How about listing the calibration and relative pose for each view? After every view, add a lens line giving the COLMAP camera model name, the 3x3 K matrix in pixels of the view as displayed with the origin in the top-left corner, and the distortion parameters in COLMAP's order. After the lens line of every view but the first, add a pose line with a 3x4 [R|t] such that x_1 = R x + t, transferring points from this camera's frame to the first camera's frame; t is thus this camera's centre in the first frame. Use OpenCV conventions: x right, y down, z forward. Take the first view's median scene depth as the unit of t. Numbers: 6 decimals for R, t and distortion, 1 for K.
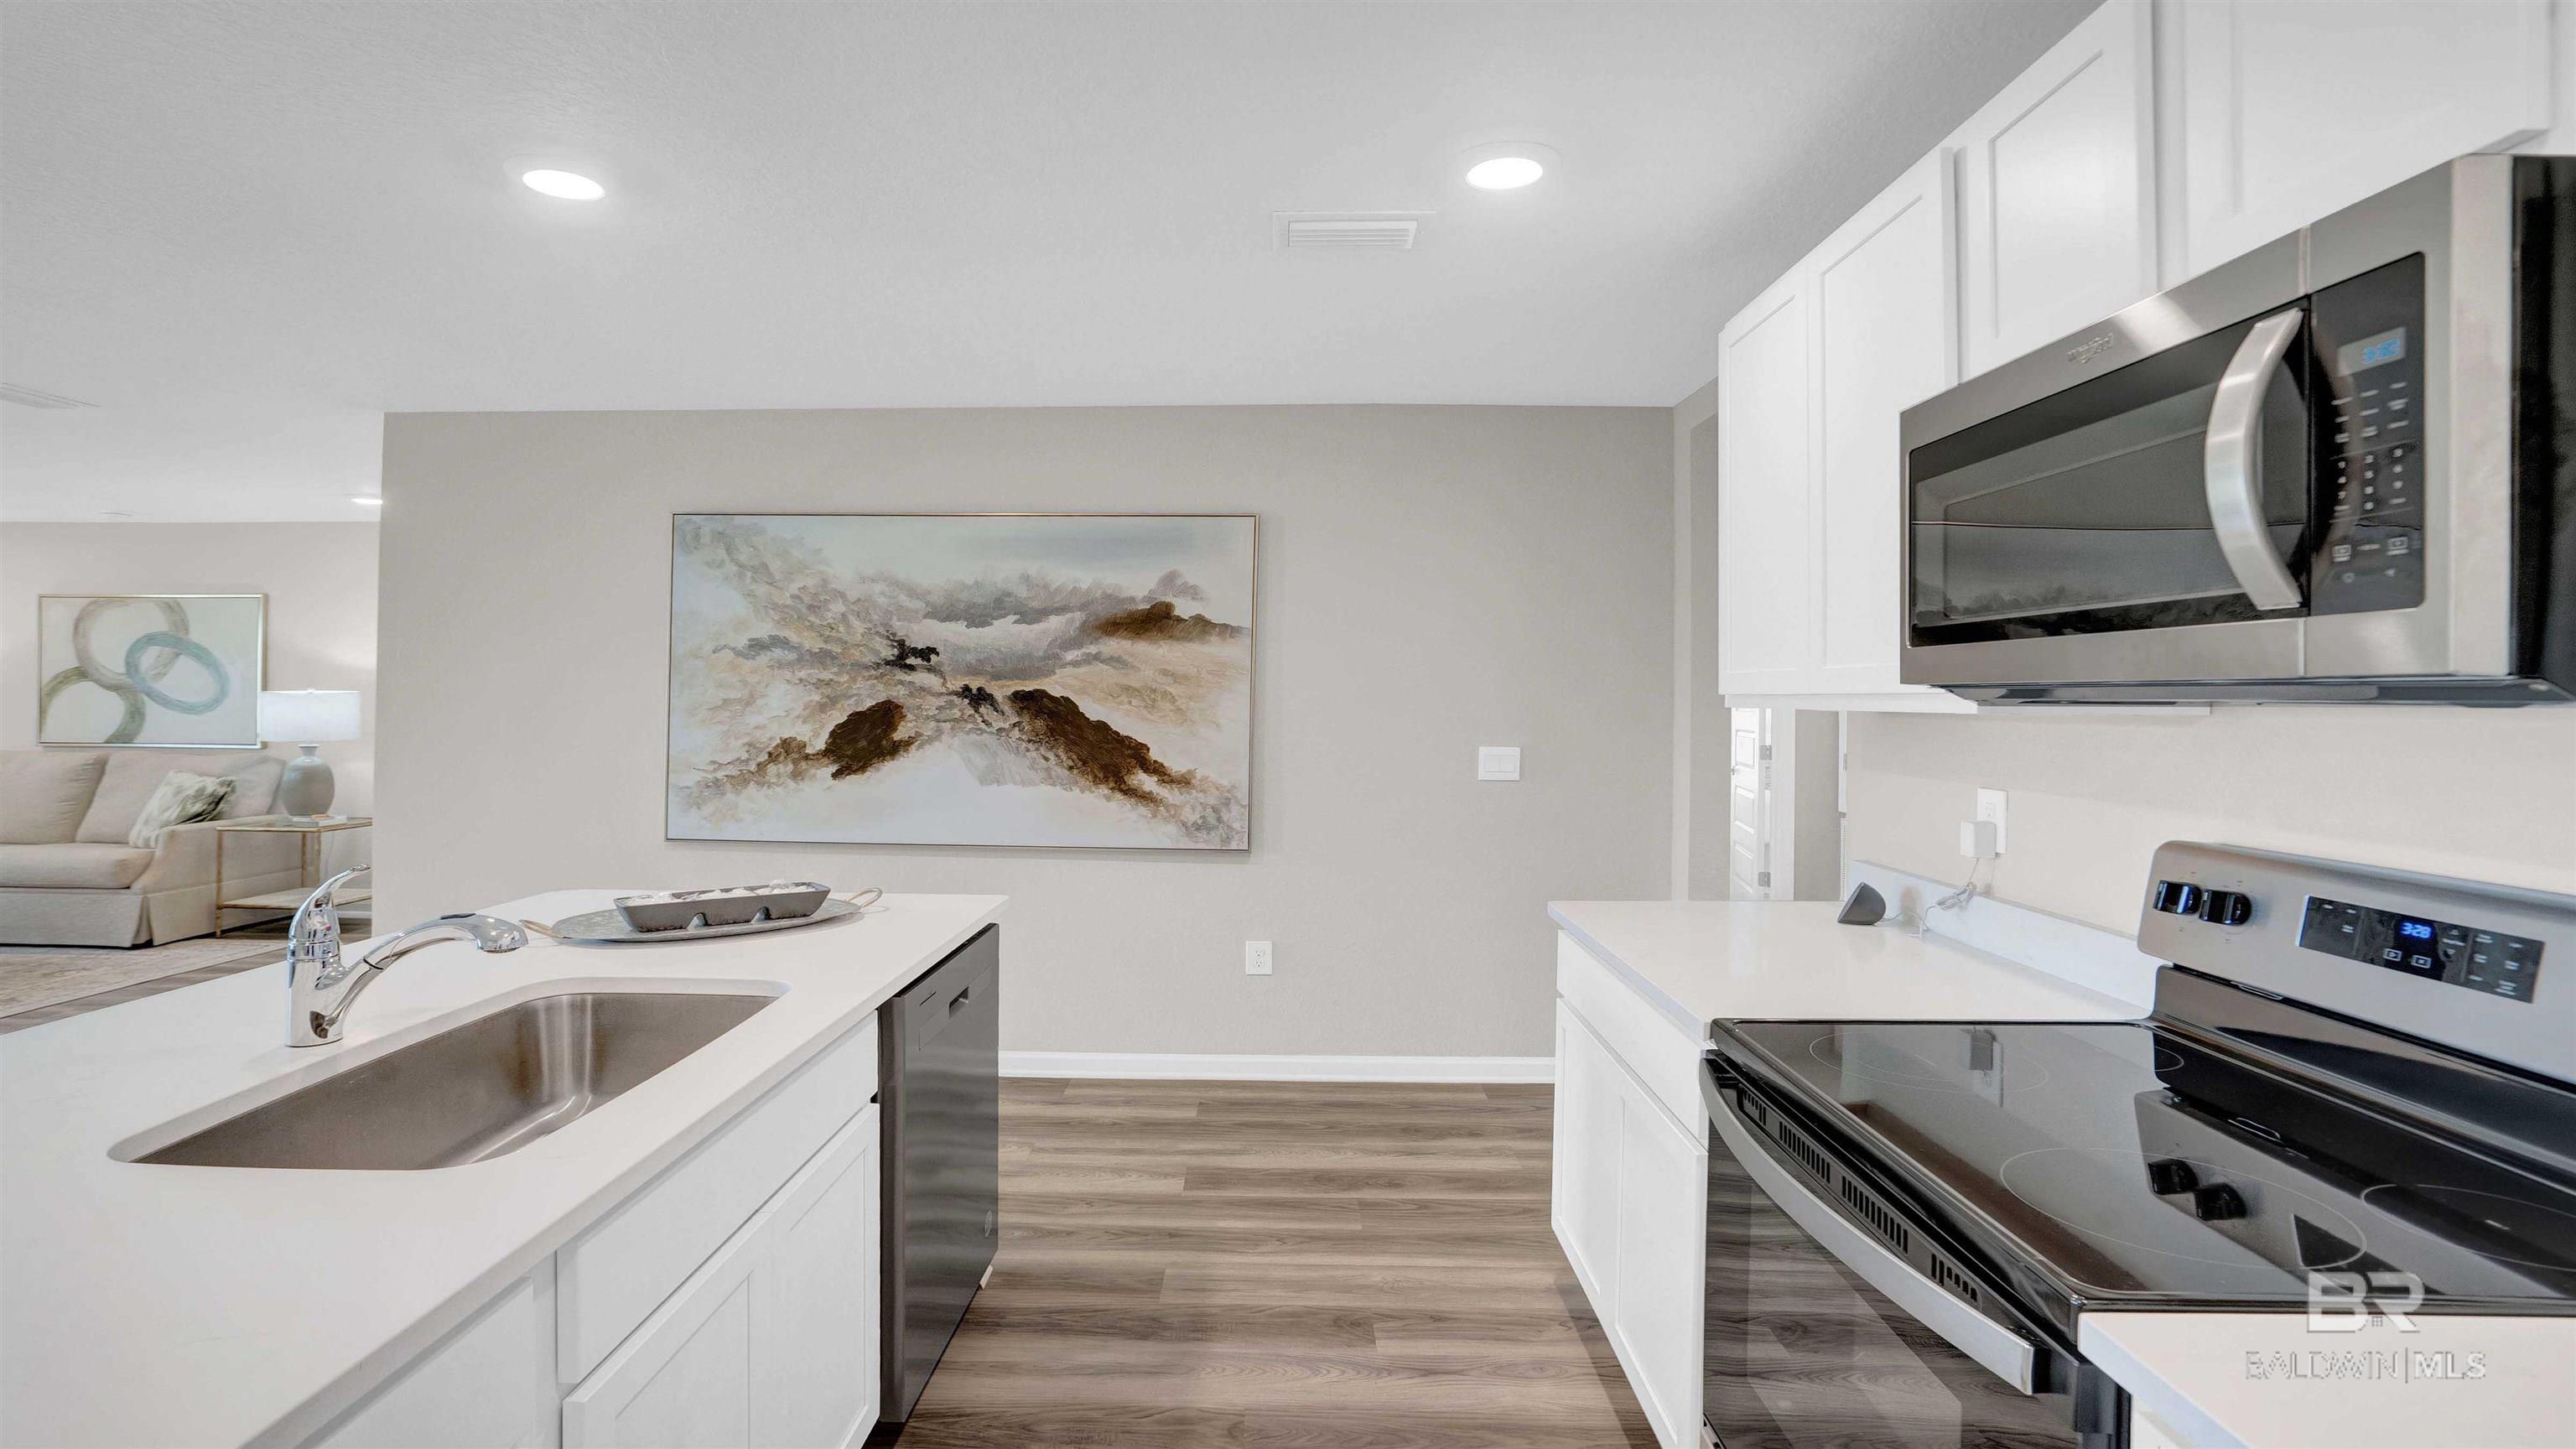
lens RADIAL K [[1258.5, 0, 1271.4], [0, 1258.5, 658.9], [0, 0, 1]] dist [-0.051531, 0.024404]
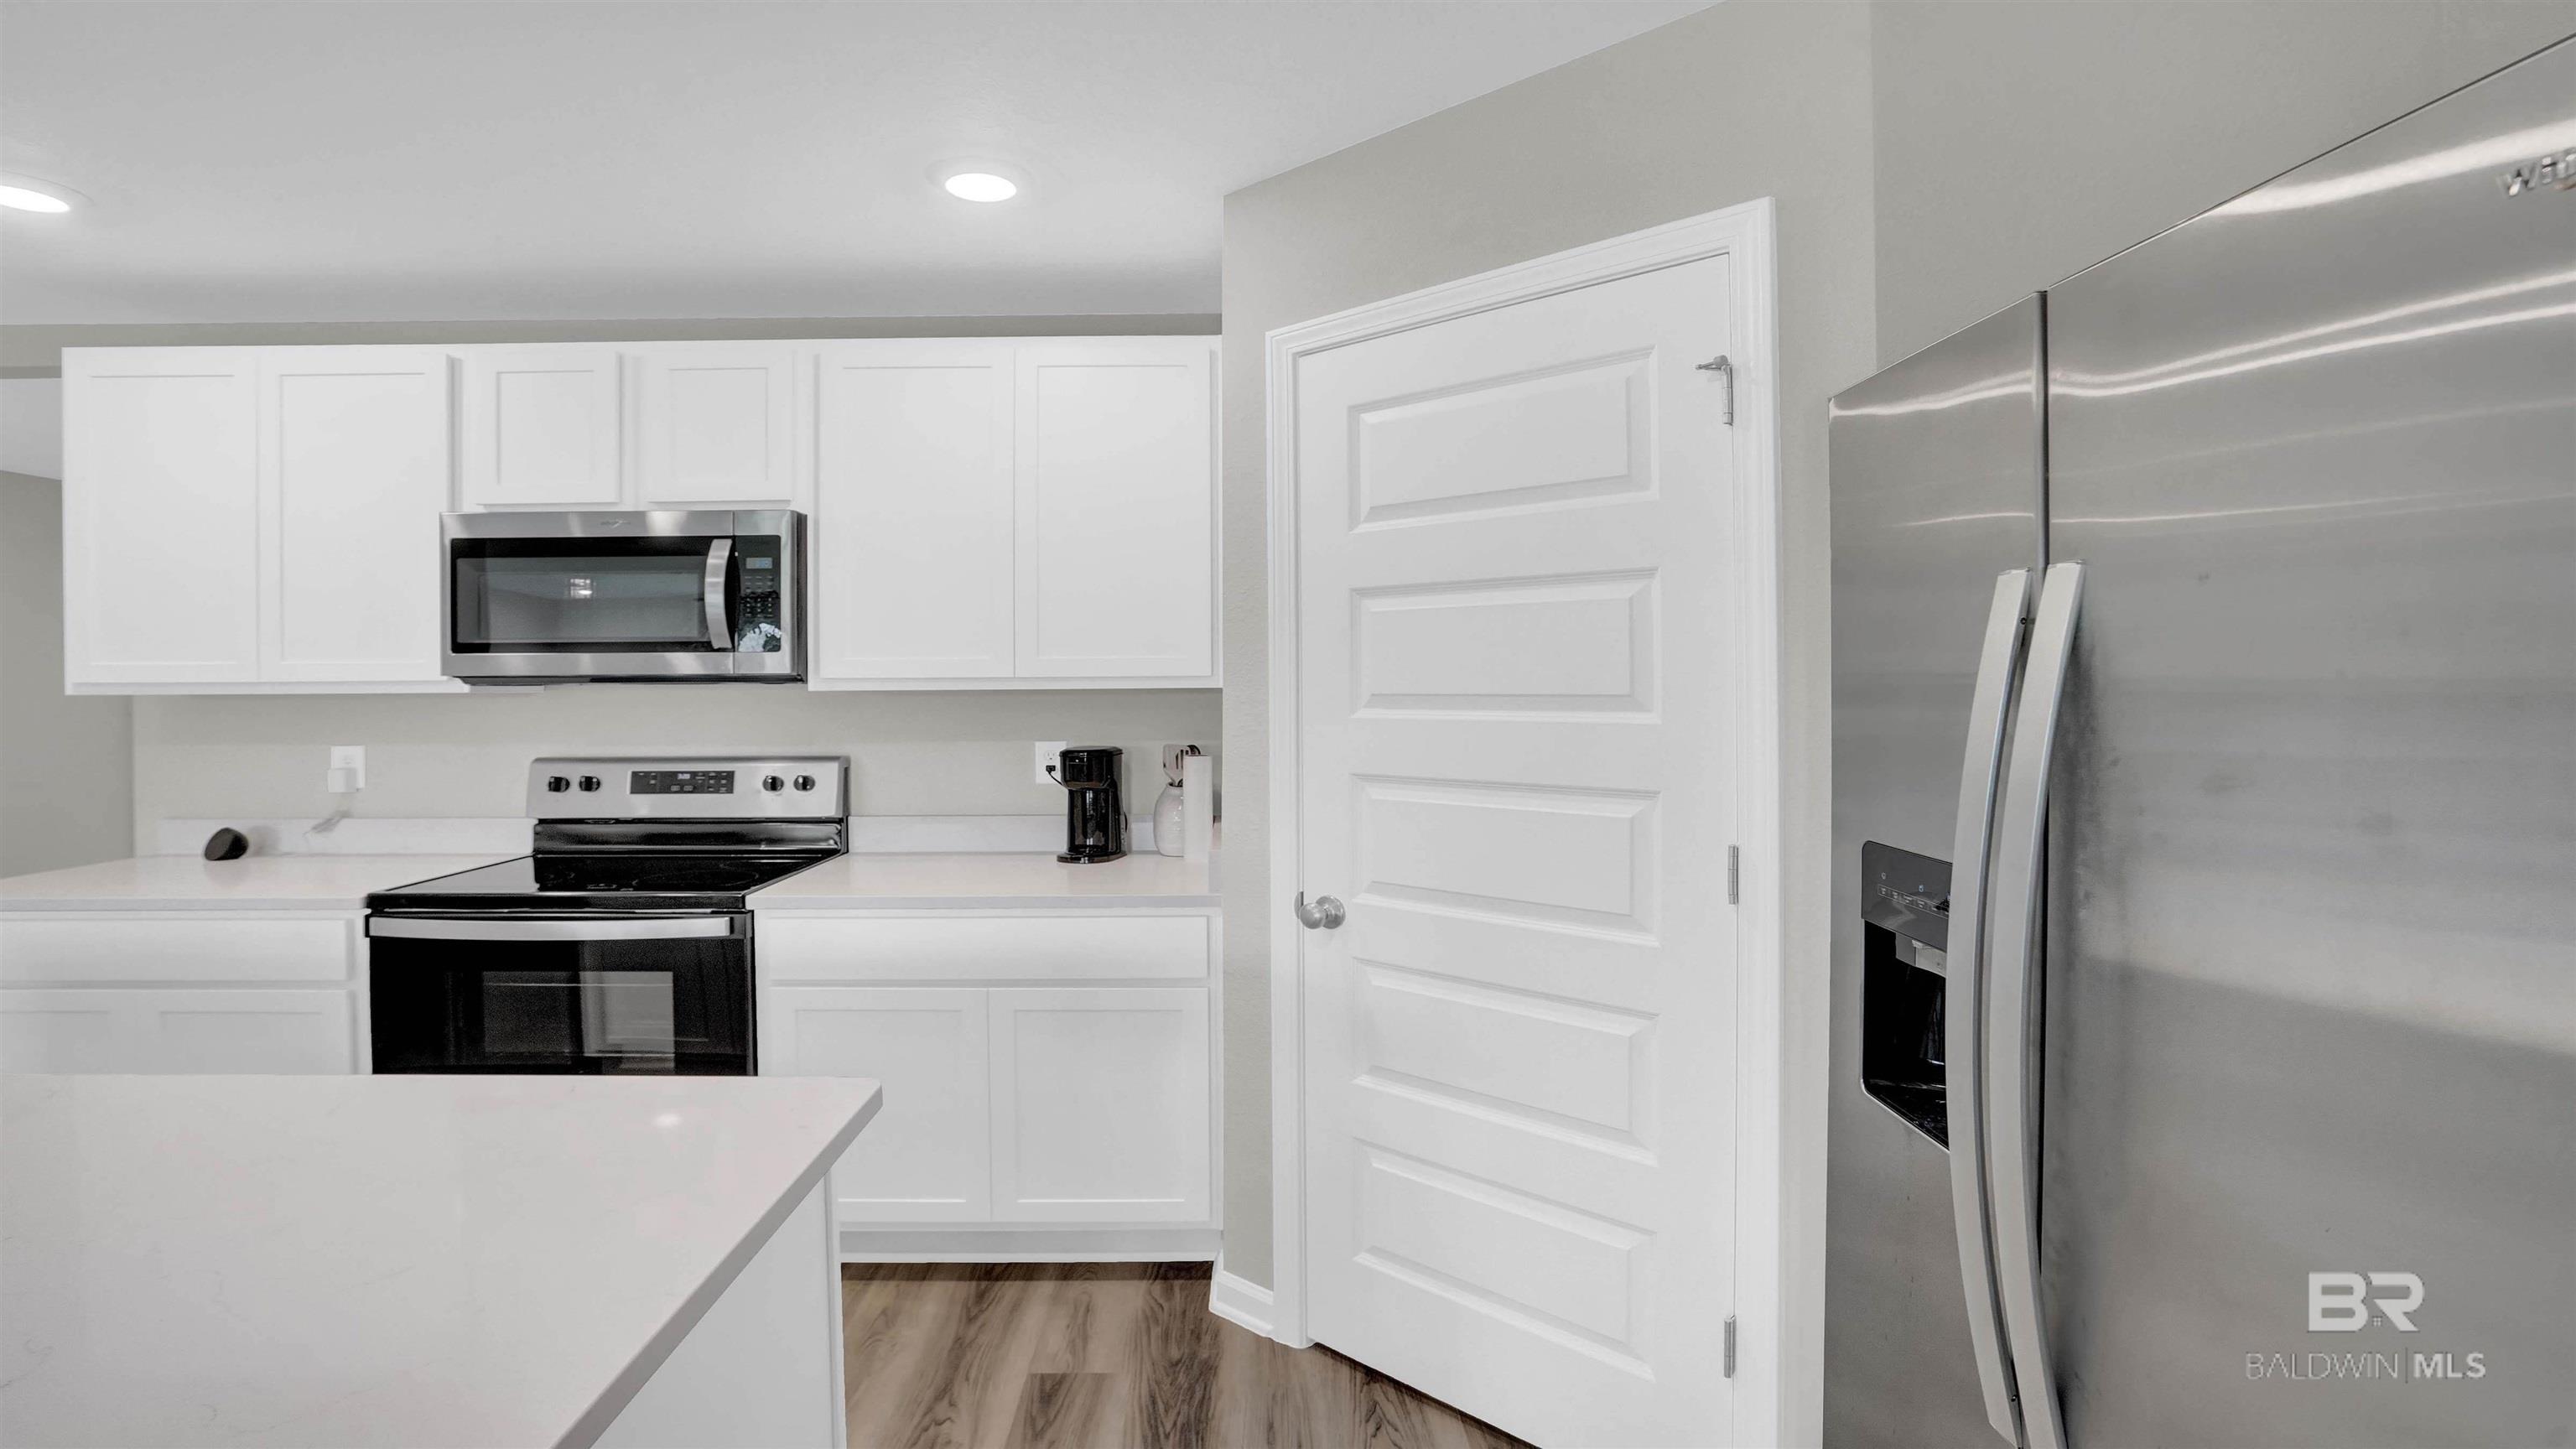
lens RADIAL K [[1239.7, 0, 1249.9], [0, 1239.7, 702.8], [0, 0, 1]] dist [-0.057085, 0.022833]
pose [[-0.024268, -0.026547, 0.999353, -1.247198], [-0.023120, 0.999395, 0.025987, -0.011040], [-0.999438, -0.022474, -0.024867, -0.048559]]
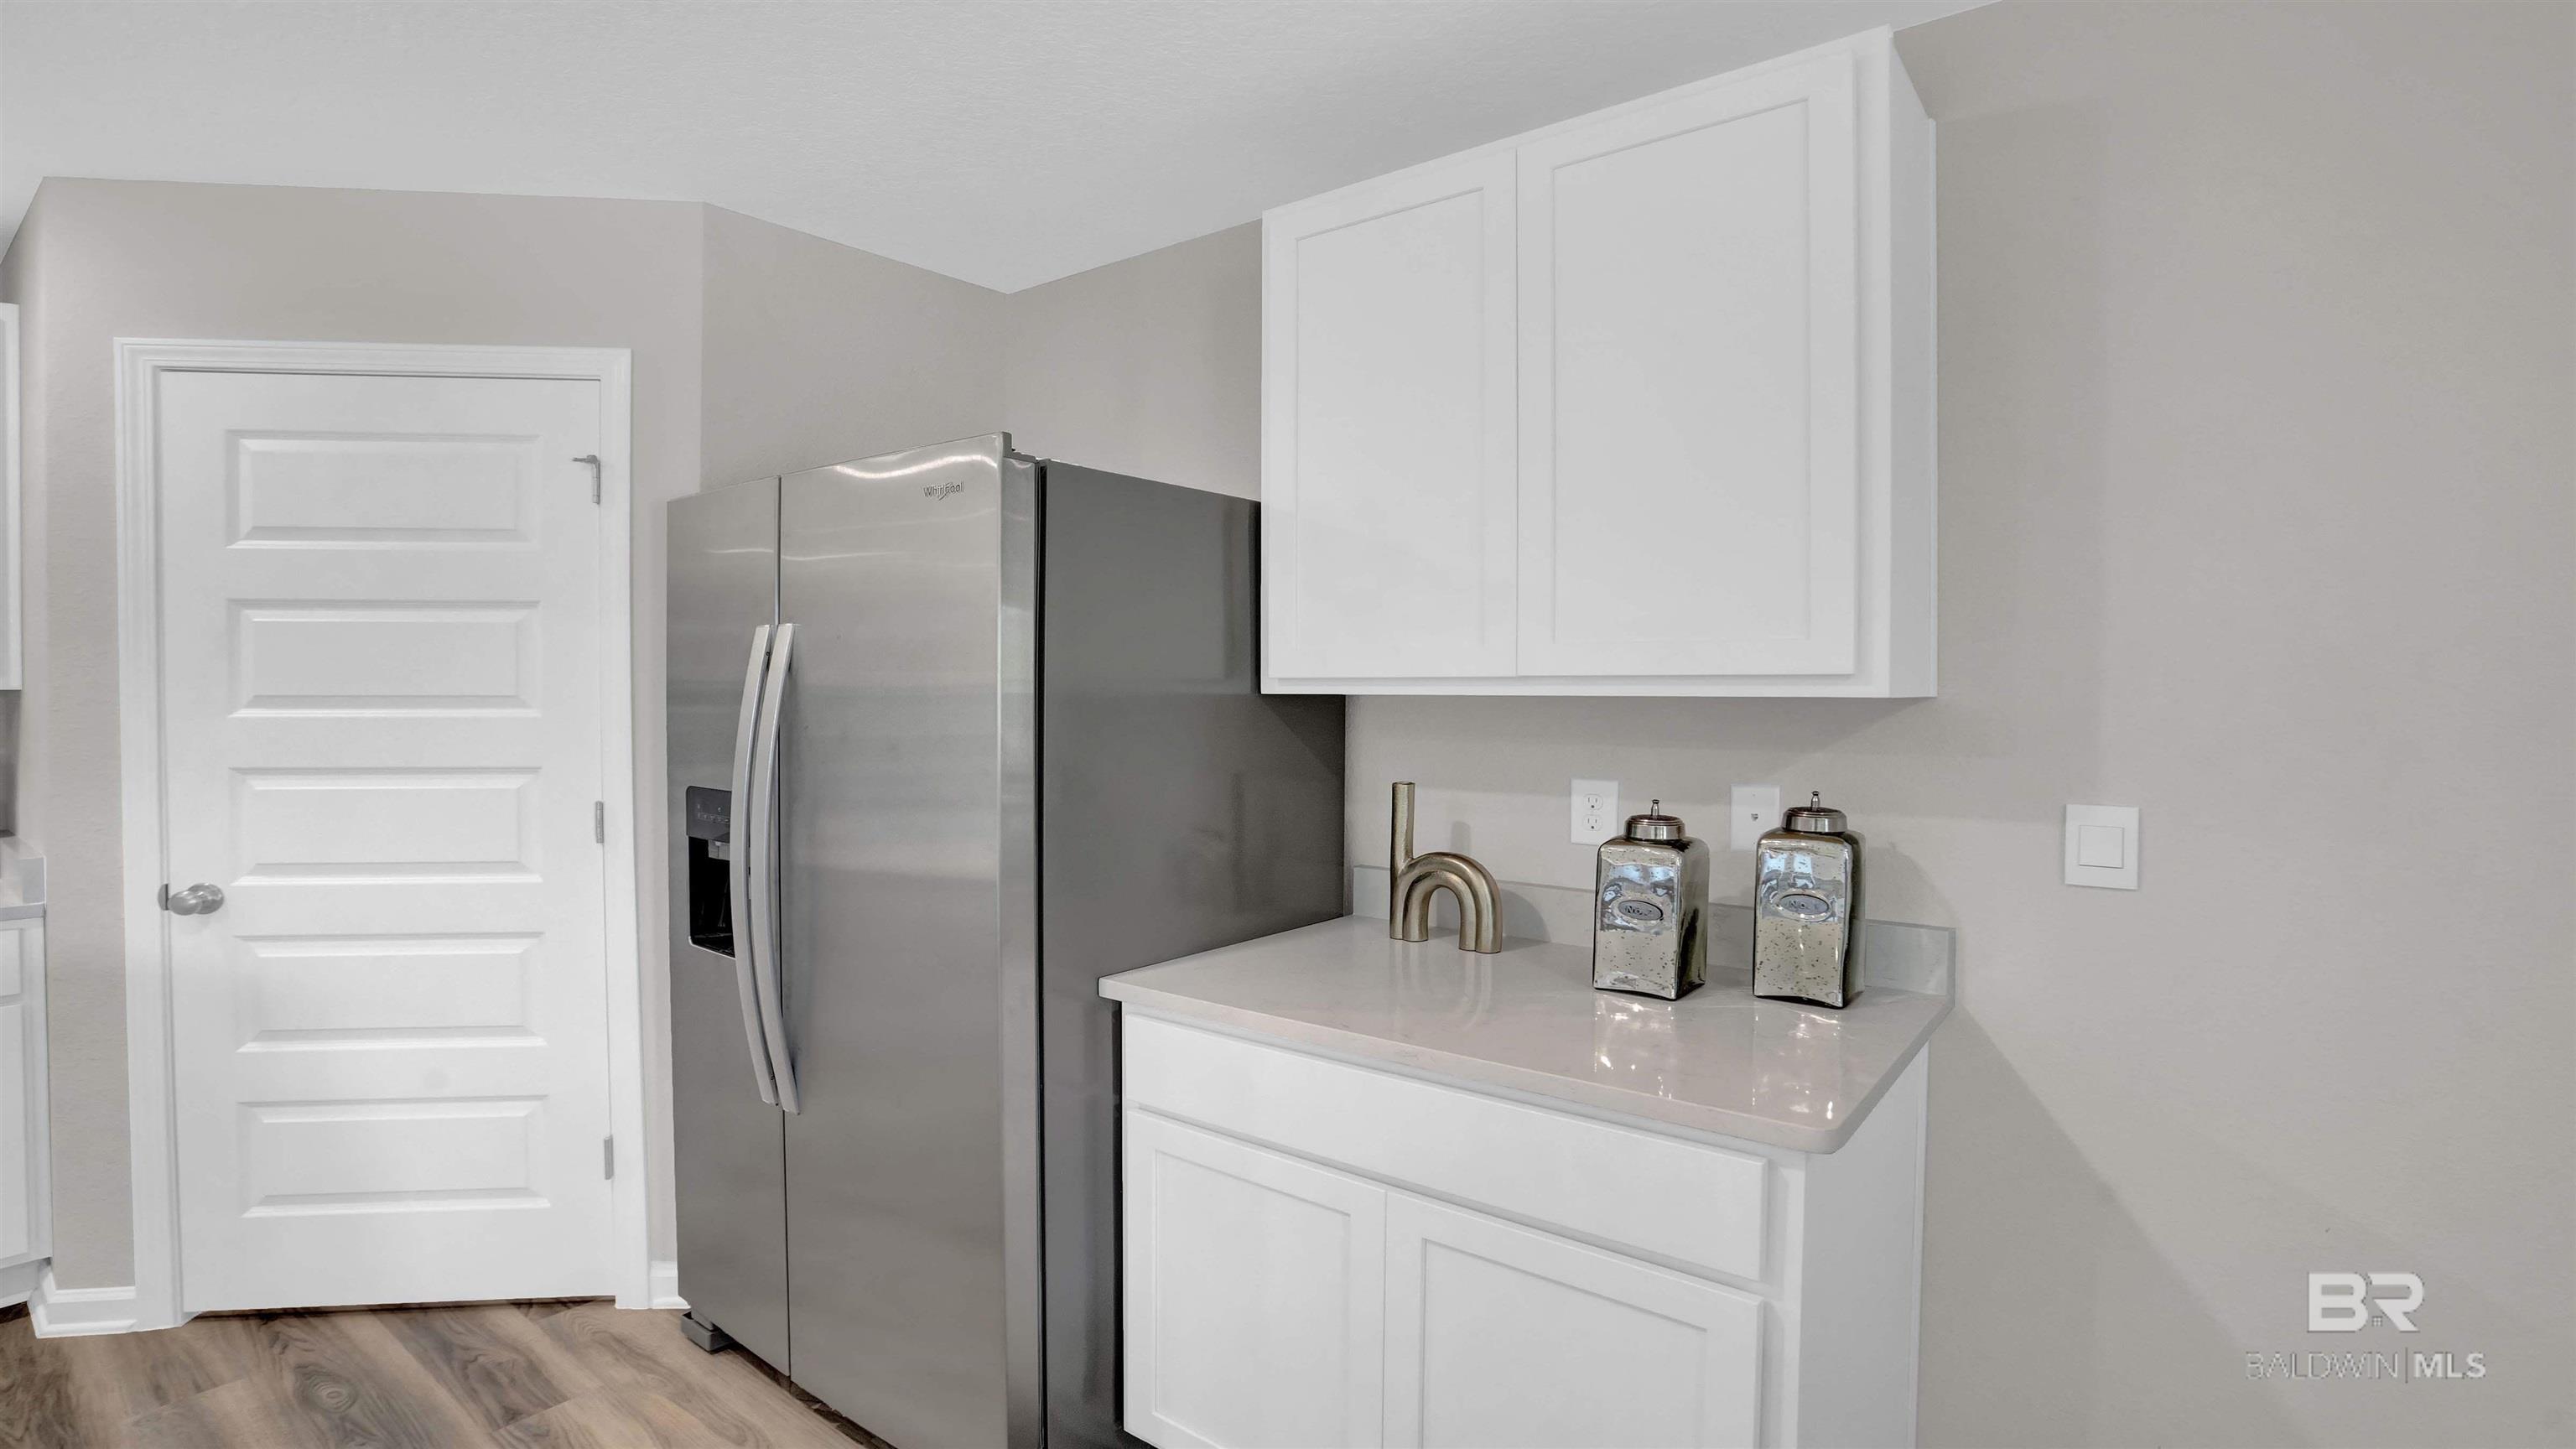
lens RADIAL K [[1181.6, 0, 1271.2], [0, 1181.6, 701.1], [0, 0, 1]] dist [-0.051833, 0.015517]
pose [[-0.794576, -0.023301, 0.606717, -1.722862], [-0.027696, 0.999614, 0.002119, -0.017854], [-0.606532, -0.015119, -0.794915, 0.143208]]
